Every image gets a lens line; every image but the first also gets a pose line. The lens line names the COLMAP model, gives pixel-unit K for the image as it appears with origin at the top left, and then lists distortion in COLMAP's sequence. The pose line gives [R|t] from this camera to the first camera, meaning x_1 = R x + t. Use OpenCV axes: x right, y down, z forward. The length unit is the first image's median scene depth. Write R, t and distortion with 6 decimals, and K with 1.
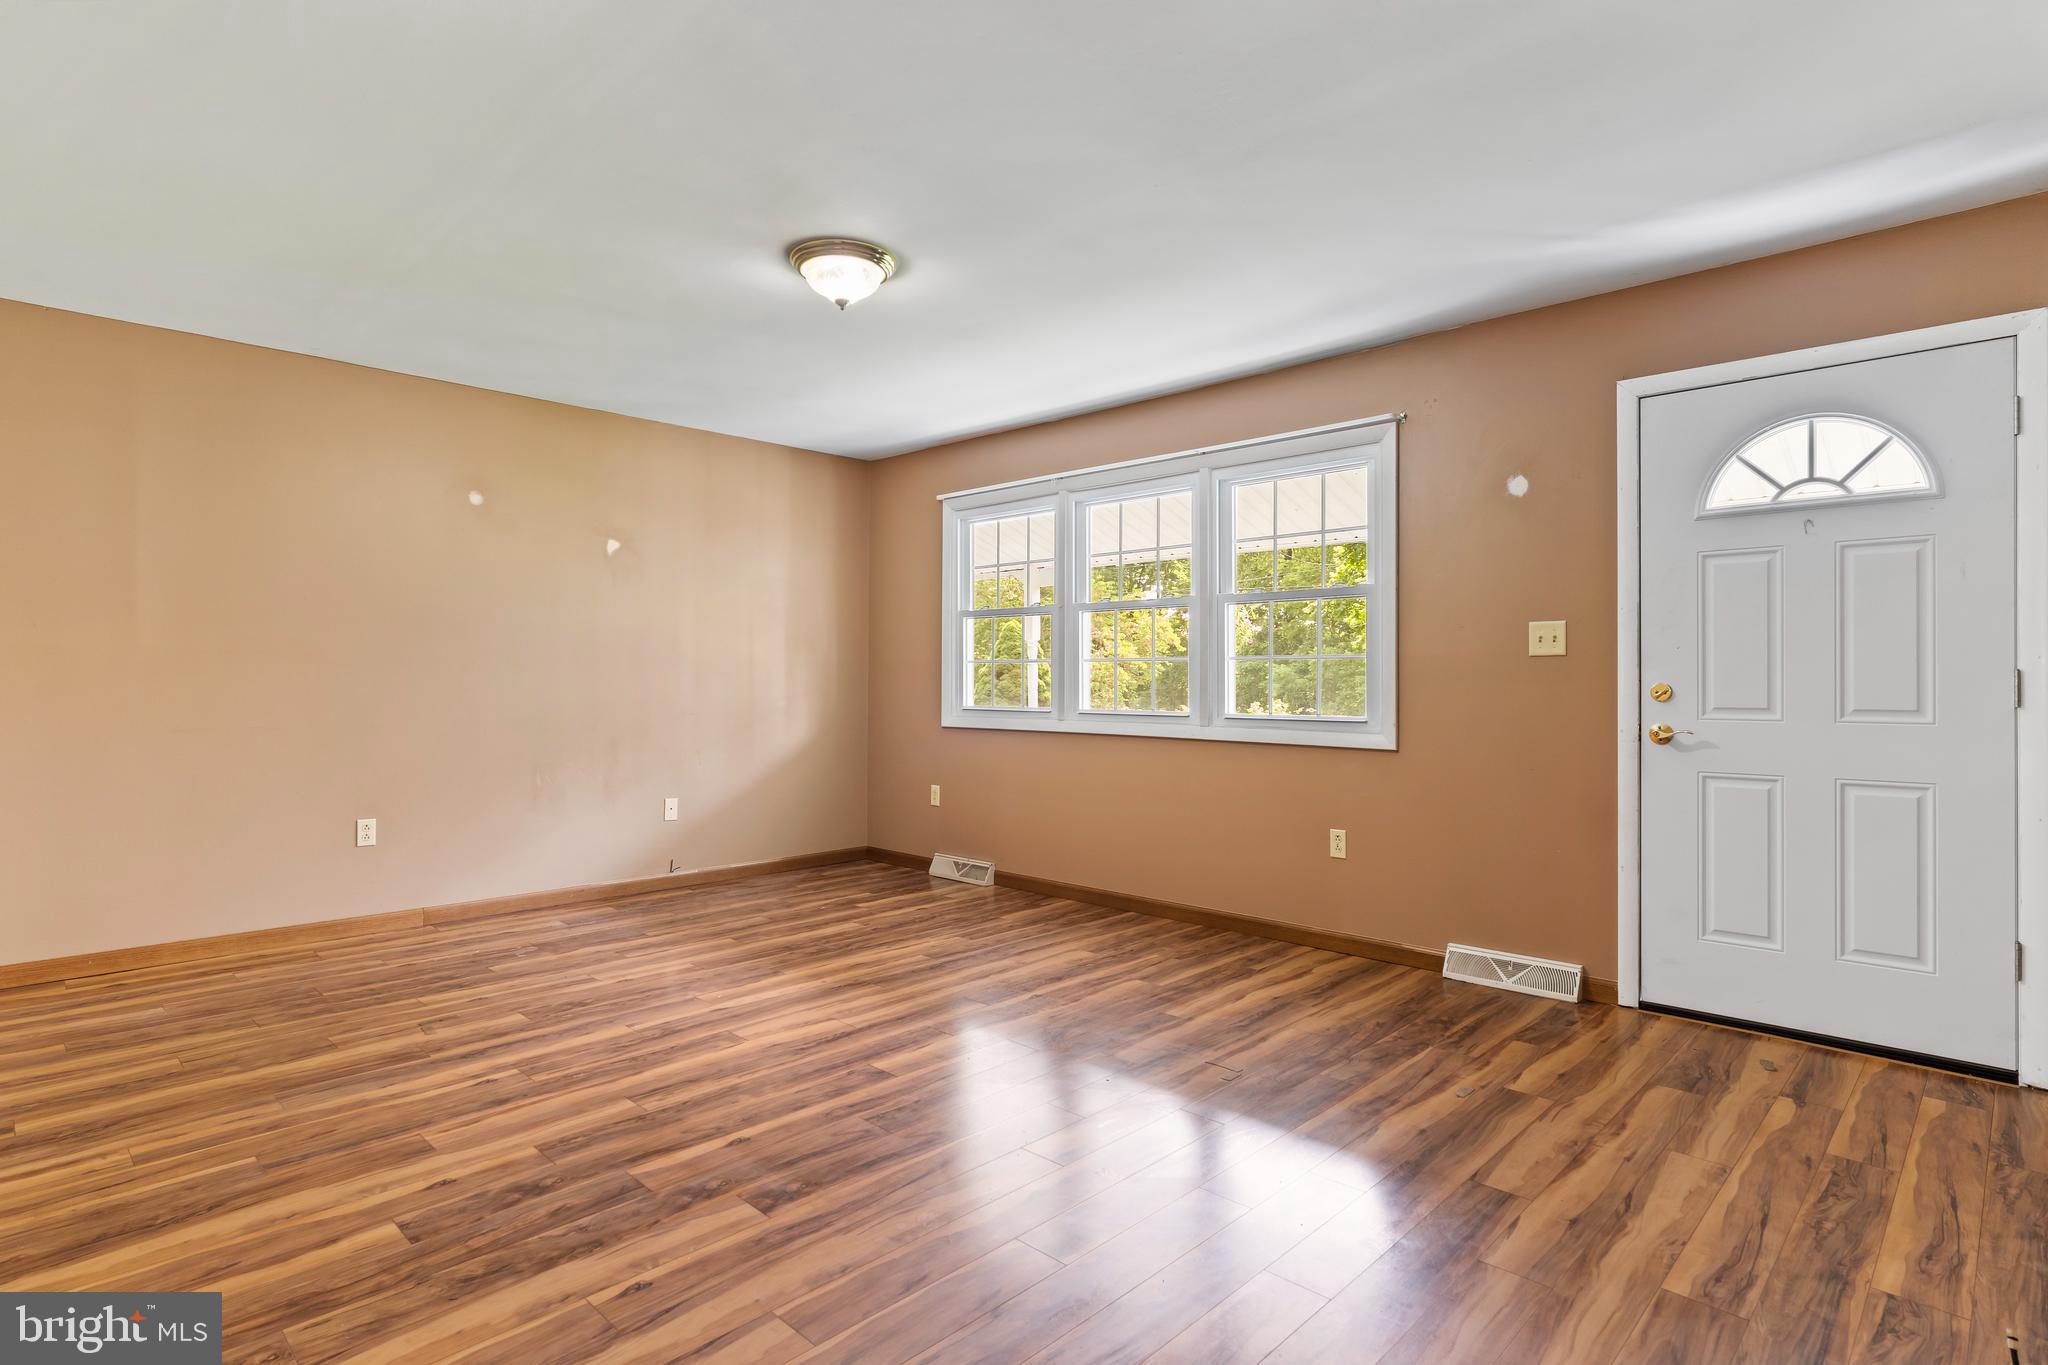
lens RADIAL K [[1056.1, 0, 1025.3], [0, 1056.1, 686.9], [0, 0, 1]] dist [-0.010714, 0.006403]
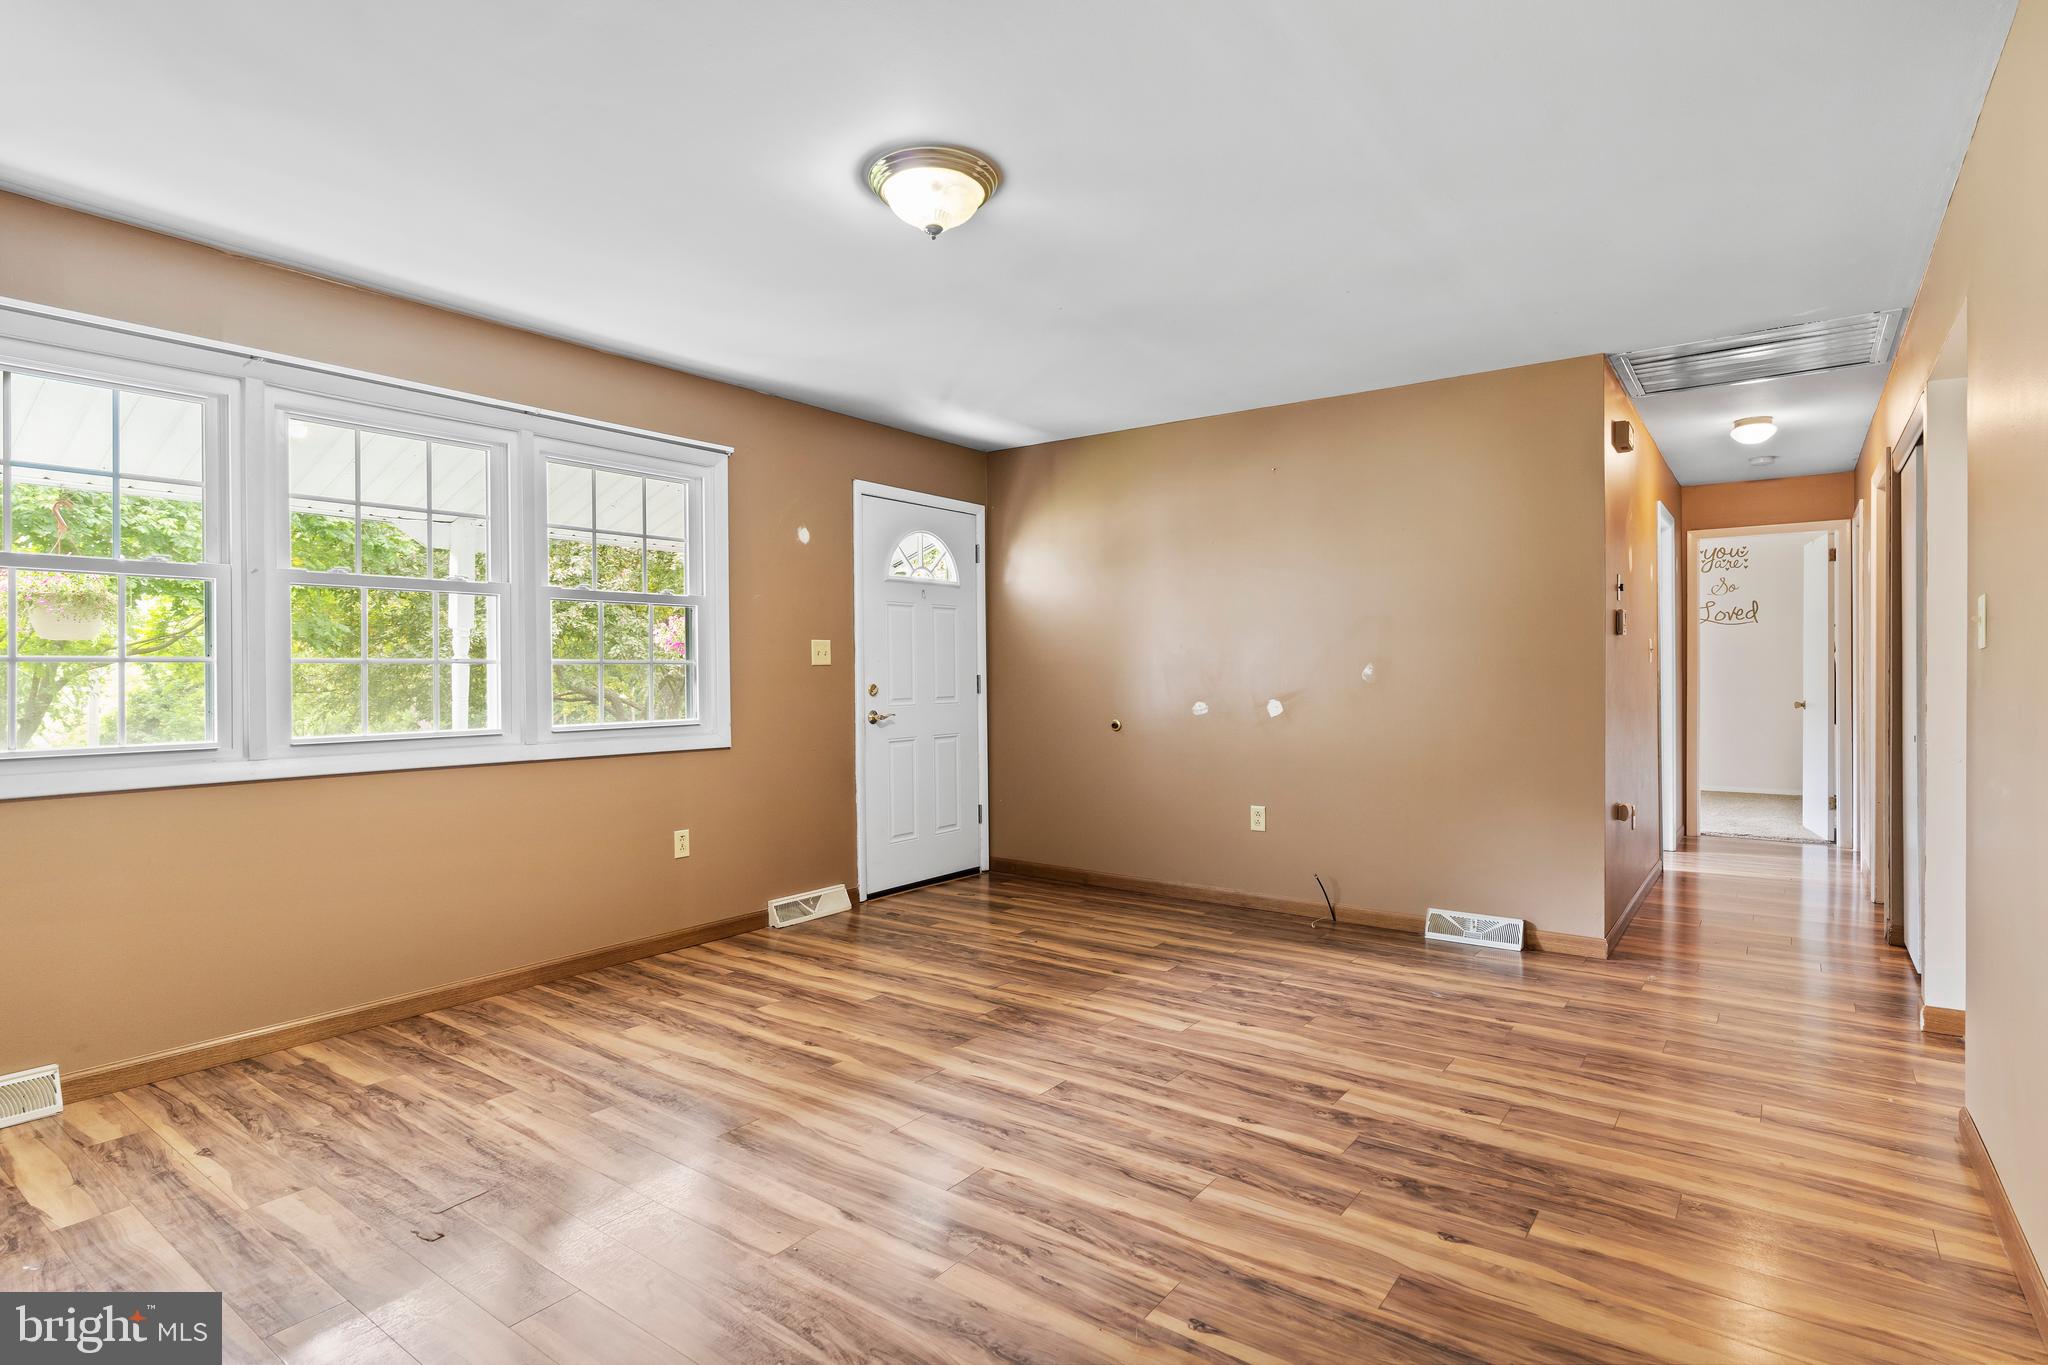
lens RADIAL K [[1056.1, 0, 1013.5], [0, 1056.1, 676.0], [0, 0, 1]] dist [-0.010714, 0.006403]
pose [[-0.135610, -0.004242, 0.990753, -1.053962], [0.012611, 0.999902, 0.006008, -0.024190], [-0.990682, 0.013309, -0.135544, 1.115875]]
